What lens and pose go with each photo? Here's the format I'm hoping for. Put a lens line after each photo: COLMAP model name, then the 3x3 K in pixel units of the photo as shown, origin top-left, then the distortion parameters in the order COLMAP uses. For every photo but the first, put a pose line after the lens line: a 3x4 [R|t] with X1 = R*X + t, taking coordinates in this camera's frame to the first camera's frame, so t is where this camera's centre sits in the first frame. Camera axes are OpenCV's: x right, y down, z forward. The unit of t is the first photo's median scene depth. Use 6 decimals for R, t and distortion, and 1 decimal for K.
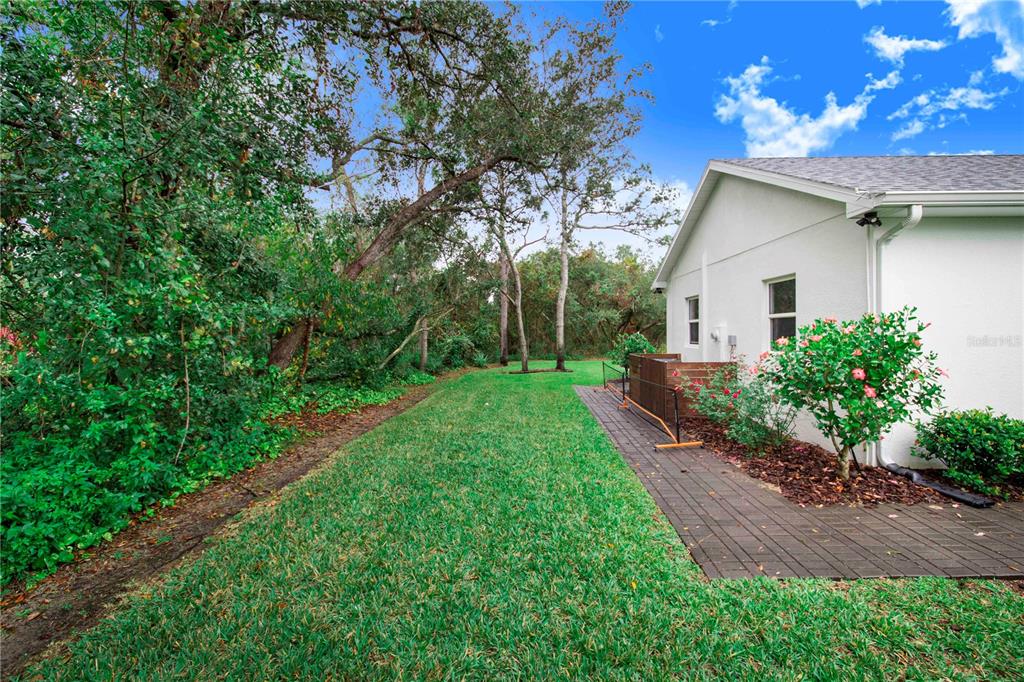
lens RADIAL K [[408.7, 0, 511.7], [0, 408.7, 345.7], [0, 0, 1]] dist [0.022399, -0.026720]
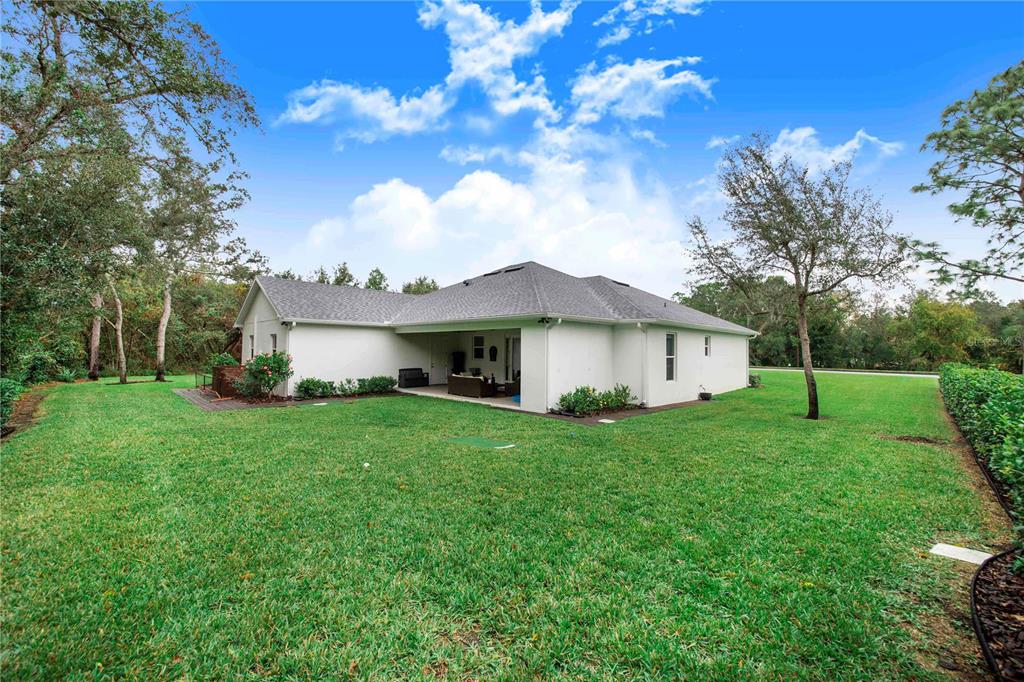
lens RADIAL K [[403.9, 0, 508.0], [0, 403.9, 338.1], [0, 0, 1]] dist [0.023988, -0.025613]
pose [[0.673305, 0.039372, 0.738316, -0.074163], [0.004154, 0.998364, -0.057028, 0.002471], [-0.739353, 0.041464, 0.672040, -0.549487]]
